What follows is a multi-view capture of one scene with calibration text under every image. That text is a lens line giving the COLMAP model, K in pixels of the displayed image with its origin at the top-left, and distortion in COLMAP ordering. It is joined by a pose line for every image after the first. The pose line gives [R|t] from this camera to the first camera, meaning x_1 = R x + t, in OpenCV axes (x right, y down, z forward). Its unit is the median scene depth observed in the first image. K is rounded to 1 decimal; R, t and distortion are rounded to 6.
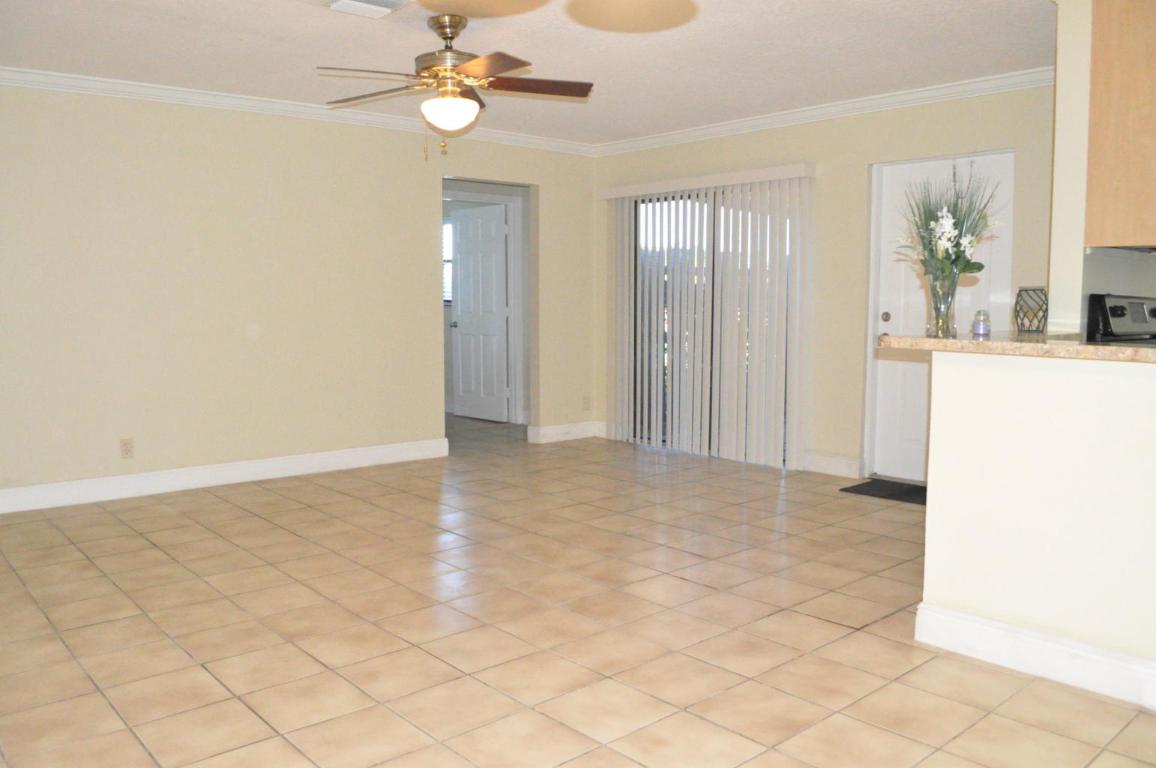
lens RADIAL K [[914.7, 0, 572.6], [0, 914.7, 386.0], [0, 0, 1]] dist [-0.079817, 0.007916]
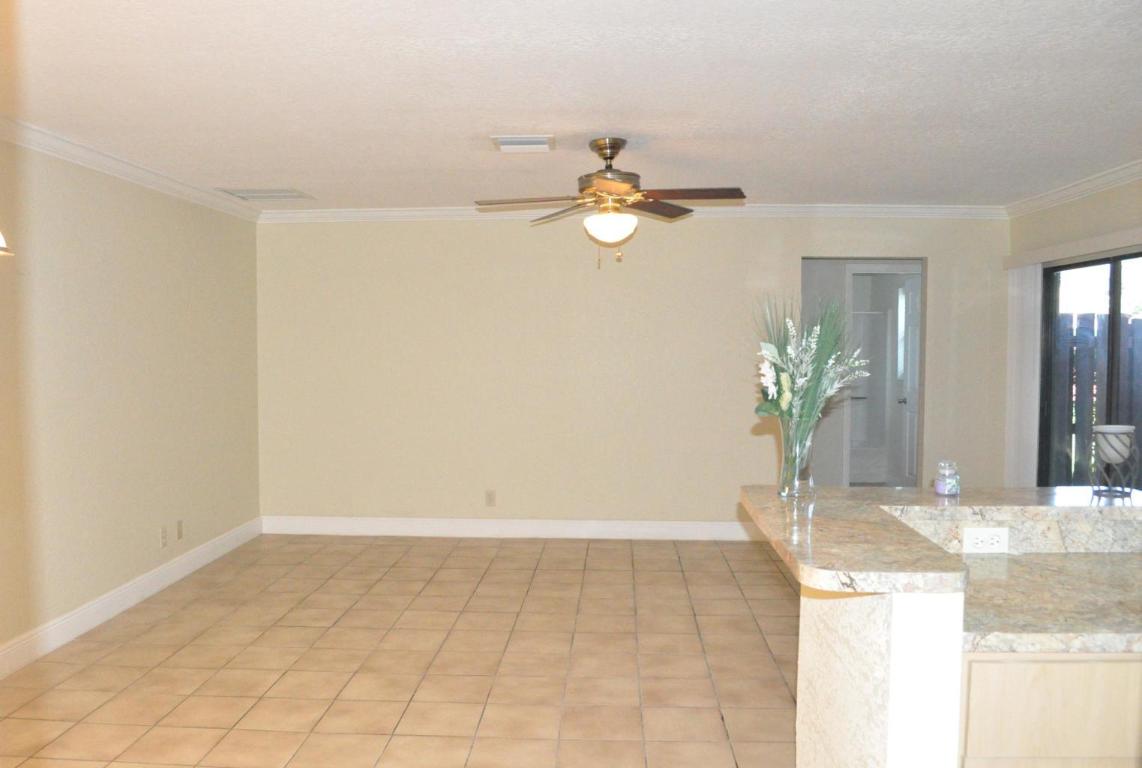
lens RADIAL K [[904.7, 0, 549.6], [0, 904.7, 384.2], [0, 0, 1]] dist [-0.076921, -0.000463]
pose [[0.714353, 0.032690, -0.699021, 0.616839], [-0.068512, 0.997376, -0.023372, -0.091651], [0.696423, 0.064587, 0.714719, 0.212560]]
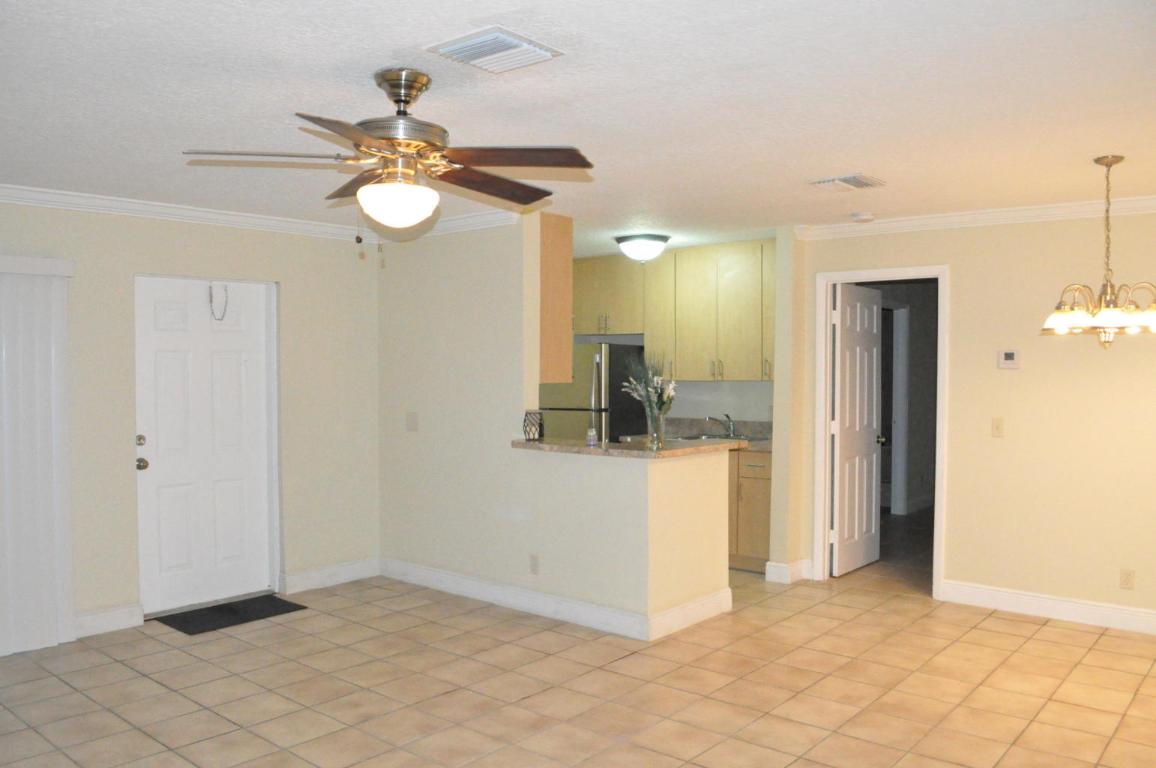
lens RADIAL K [[914.7, 0, 572.6], [0, 914.7, 386.0], [0, 0, 1]] dist [-0.079817, 0.007916]
pose [[-0.152795, -0.023426, 0.987980, -0.933339], [0.093816, 0.994860, 0.038098, -0.189002], [-0.983795, 0.098509, -0.149812, 1.070461]]
